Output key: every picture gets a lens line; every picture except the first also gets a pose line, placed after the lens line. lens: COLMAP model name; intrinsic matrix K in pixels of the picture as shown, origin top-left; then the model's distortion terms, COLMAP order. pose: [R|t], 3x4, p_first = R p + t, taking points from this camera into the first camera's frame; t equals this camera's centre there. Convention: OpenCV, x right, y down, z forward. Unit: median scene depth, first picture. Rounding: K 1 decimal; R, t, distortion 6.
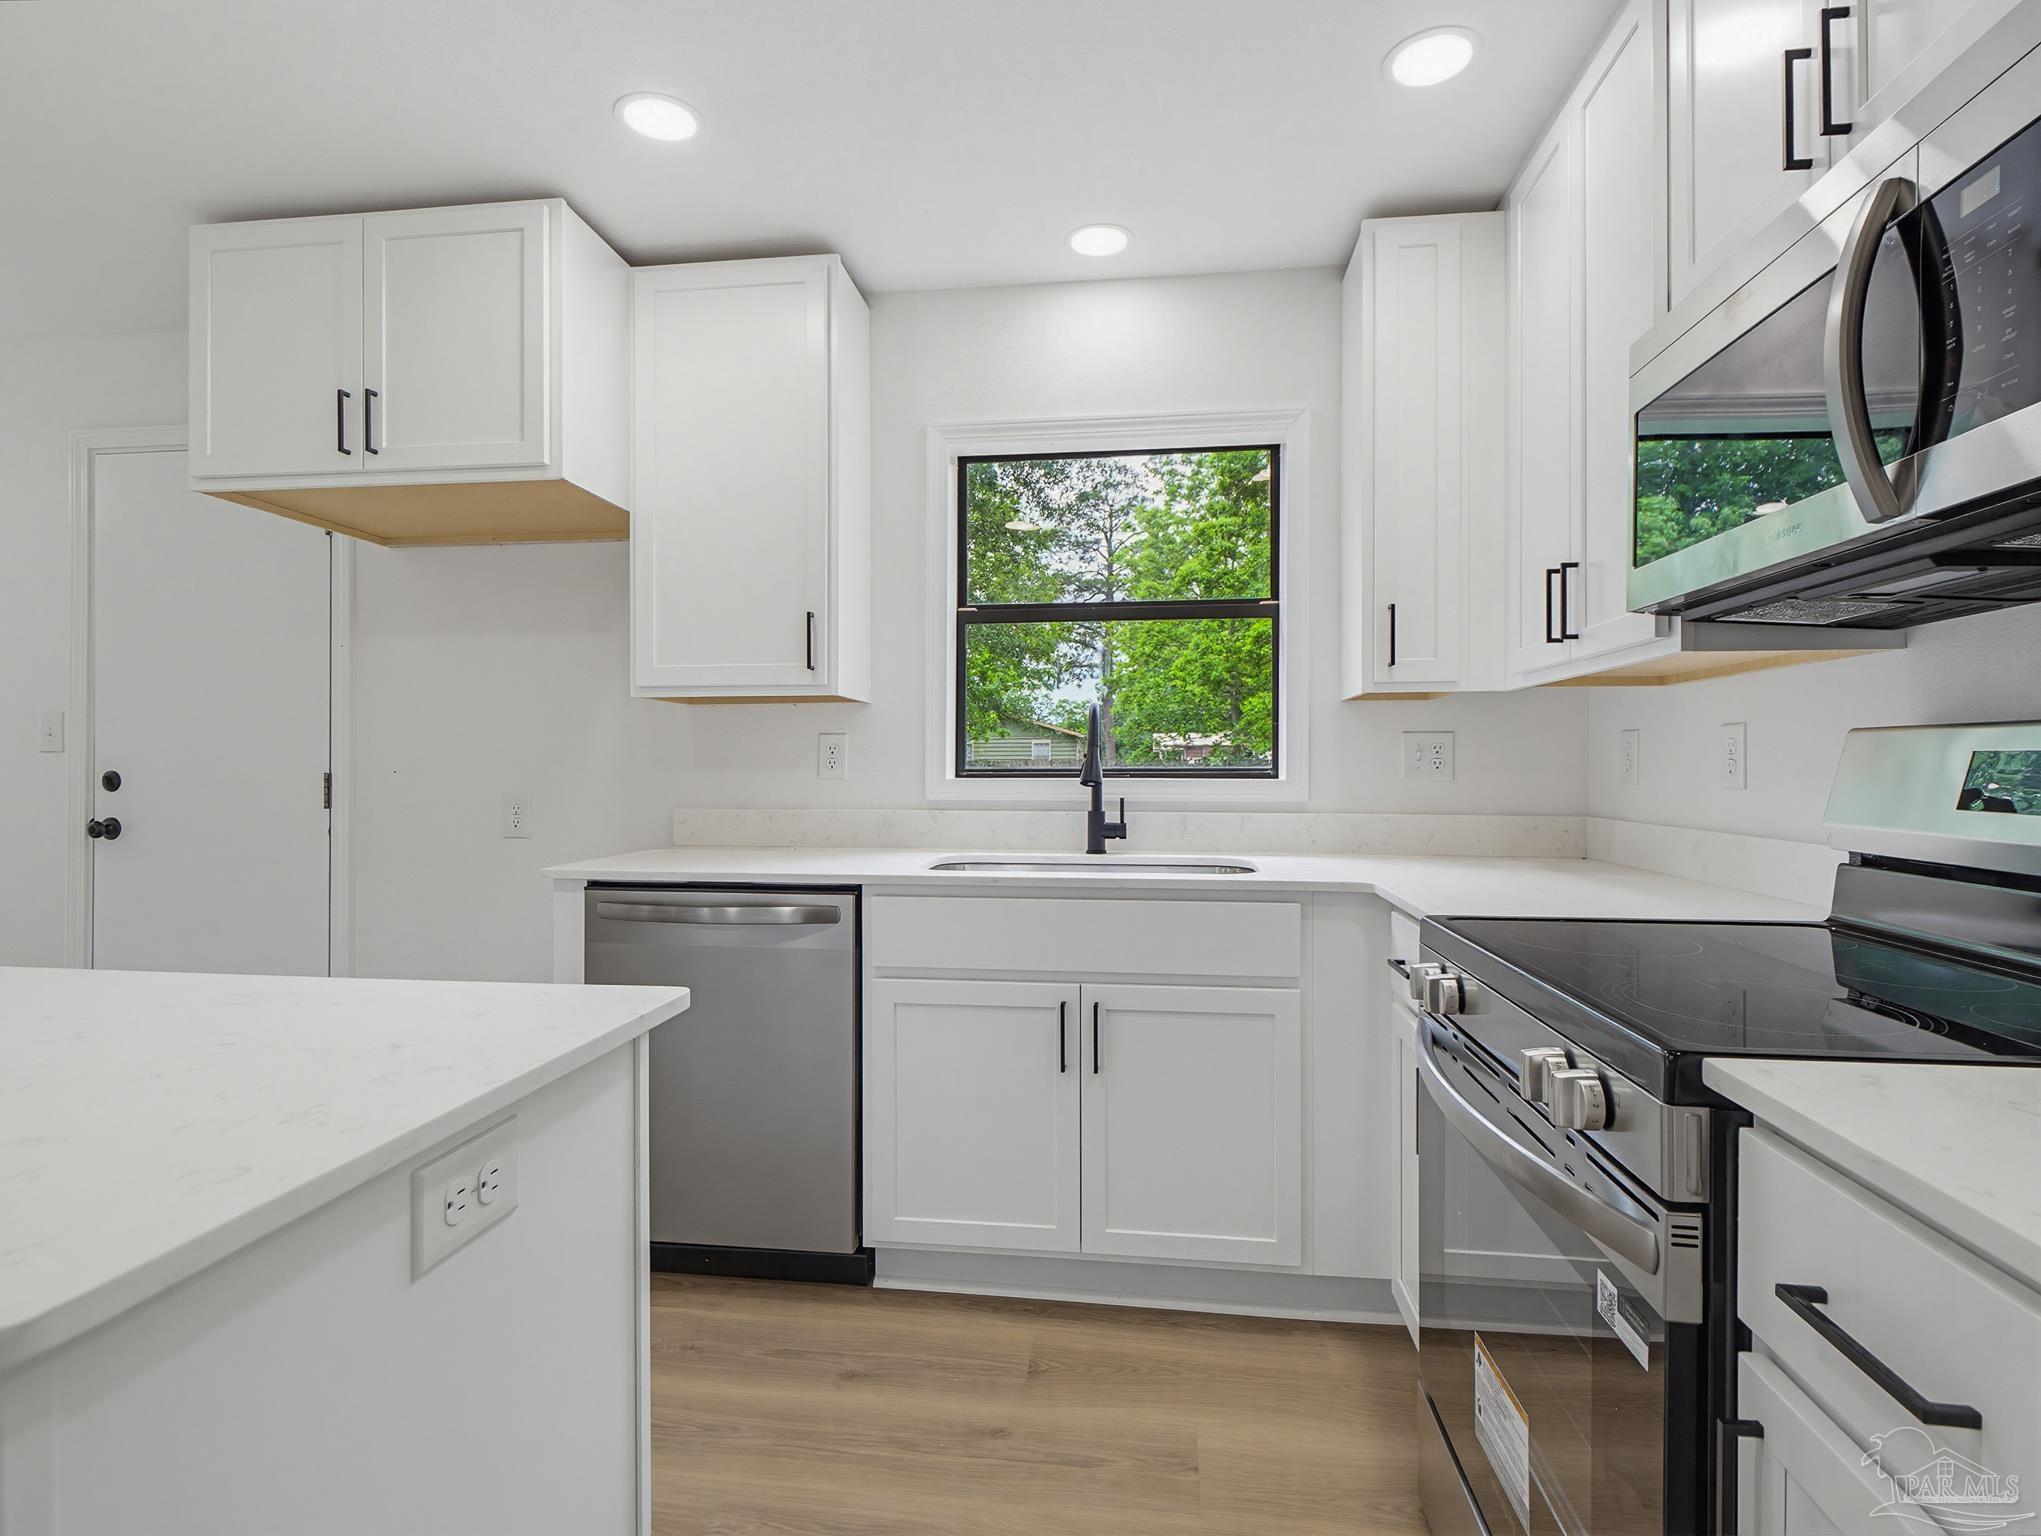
lens RADIAL K [[1054.6, 0, 1018.0], [0, 1054.6, 767.5], [0, 0, 1]] dist [0.000741, -0.000020]
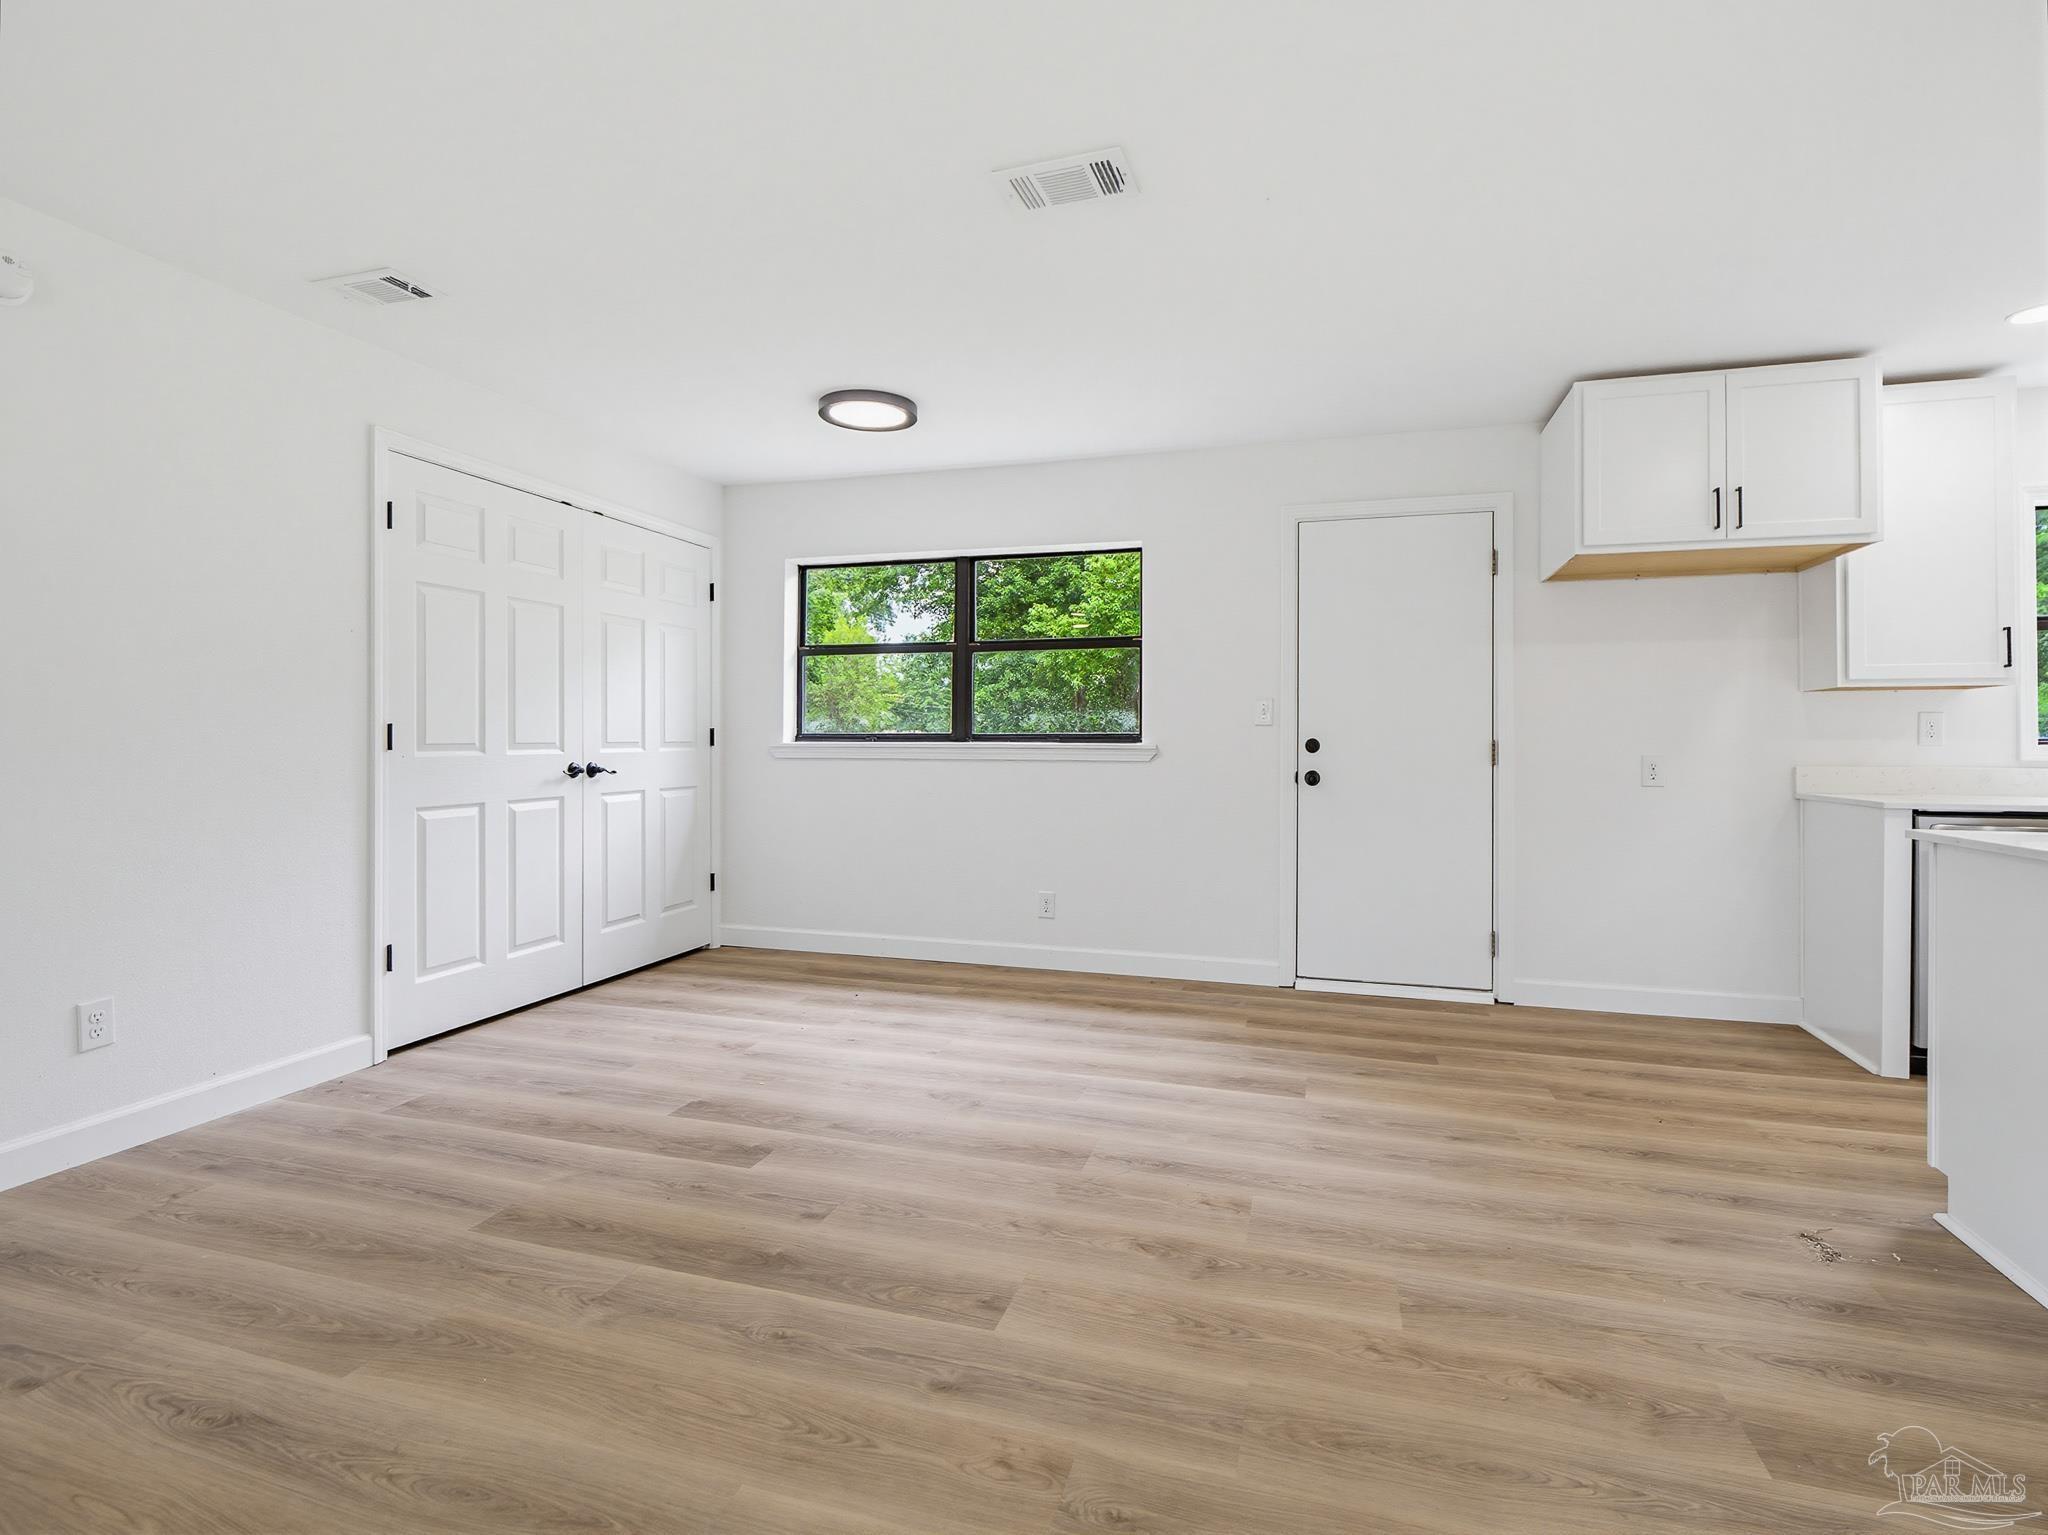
lens RADIAL K [[998.4, 0, 1036.6], [0, 998.4, 752.4], [0, 0, 1]] dist [-0.001534, -0.000218]
pose [[0.986837, 0.005487, -0.161627, -1.223812], [-0.005092, 0.999983, 0.002860, 0.024293], [0.161640, -0.001999, 0.986848, -0.523126]]
